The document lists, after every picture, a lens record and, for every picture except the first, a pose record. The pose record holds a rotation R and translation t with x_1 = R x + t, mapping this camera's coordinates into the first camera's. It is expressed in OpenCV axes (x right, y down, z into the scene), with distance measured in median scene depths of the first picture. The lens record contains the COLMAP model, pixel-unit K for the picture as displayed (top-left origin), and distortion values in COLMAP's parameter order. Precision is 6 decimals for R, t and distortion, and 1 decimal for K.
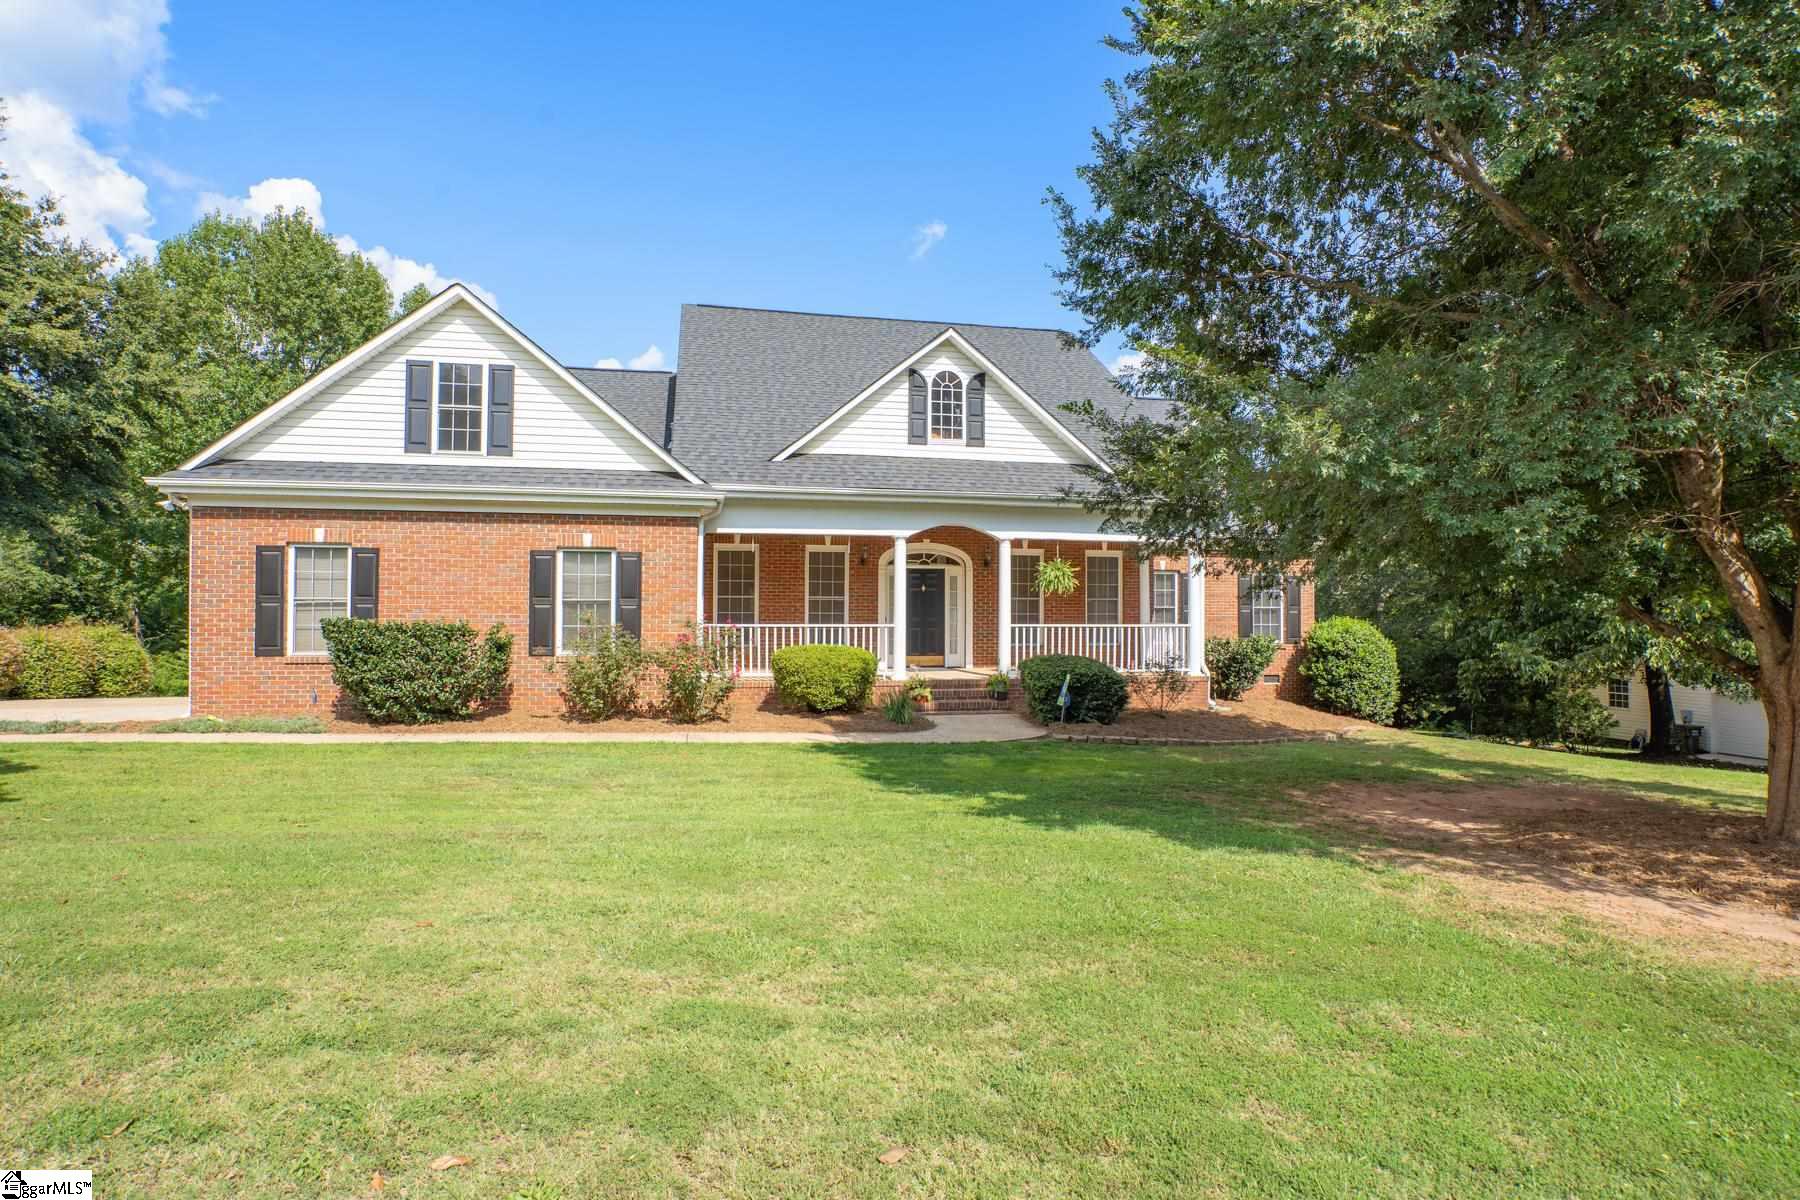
lens RADIAL K [[899.5, 0, 900.0], [0, 899.5, 600.0], [0, 0, 1]] dist [-0.002802, -0.000257]
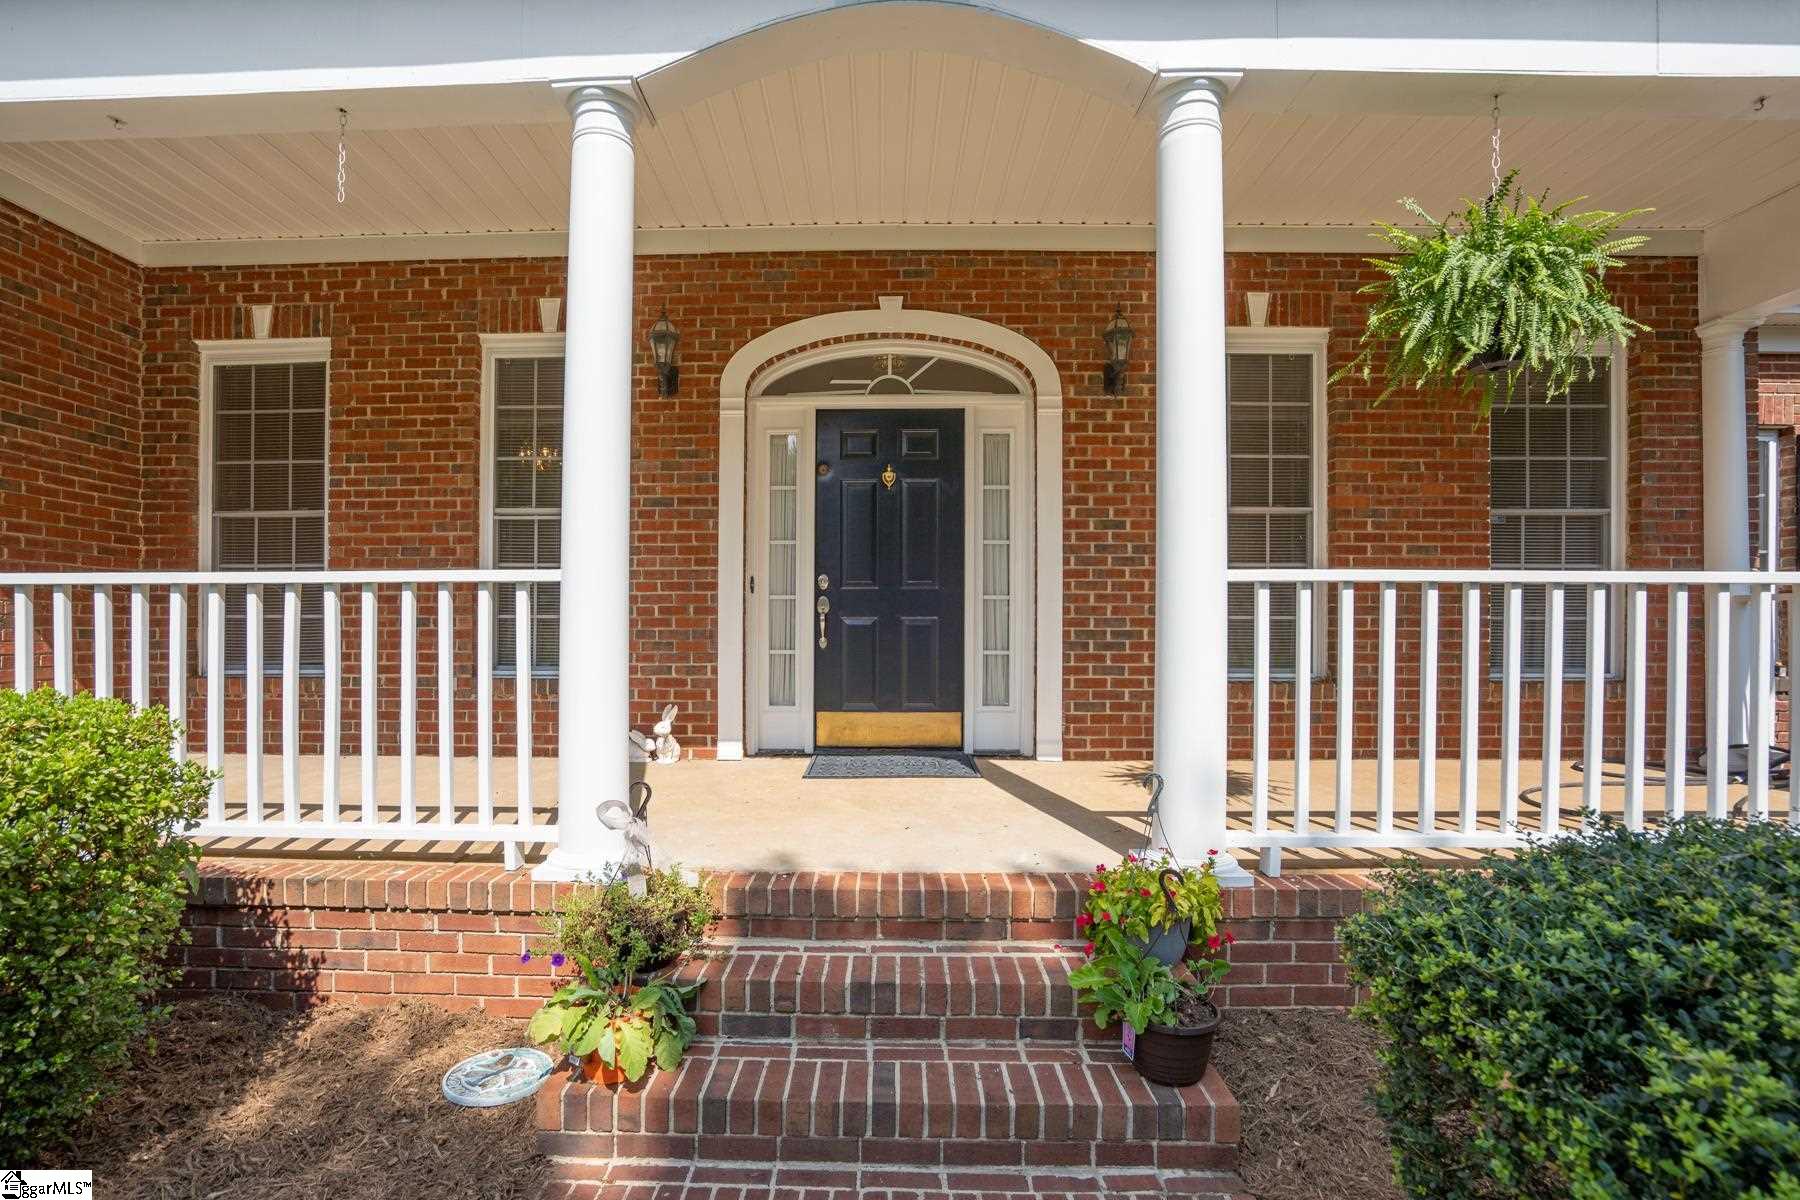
lens RADIAL K [[820.9, 0, 891.7], [0, 820.9, 597.9], [0, 0, 1]] dist [-0.002807, -0.000211]
pose [[0.976951, -0.012427, -0.213099, 0.087511], [0.004571, 0.999293, -0.037323, 0.037764], [0.213413, 0.035488, 0.976317, 0.787423]]
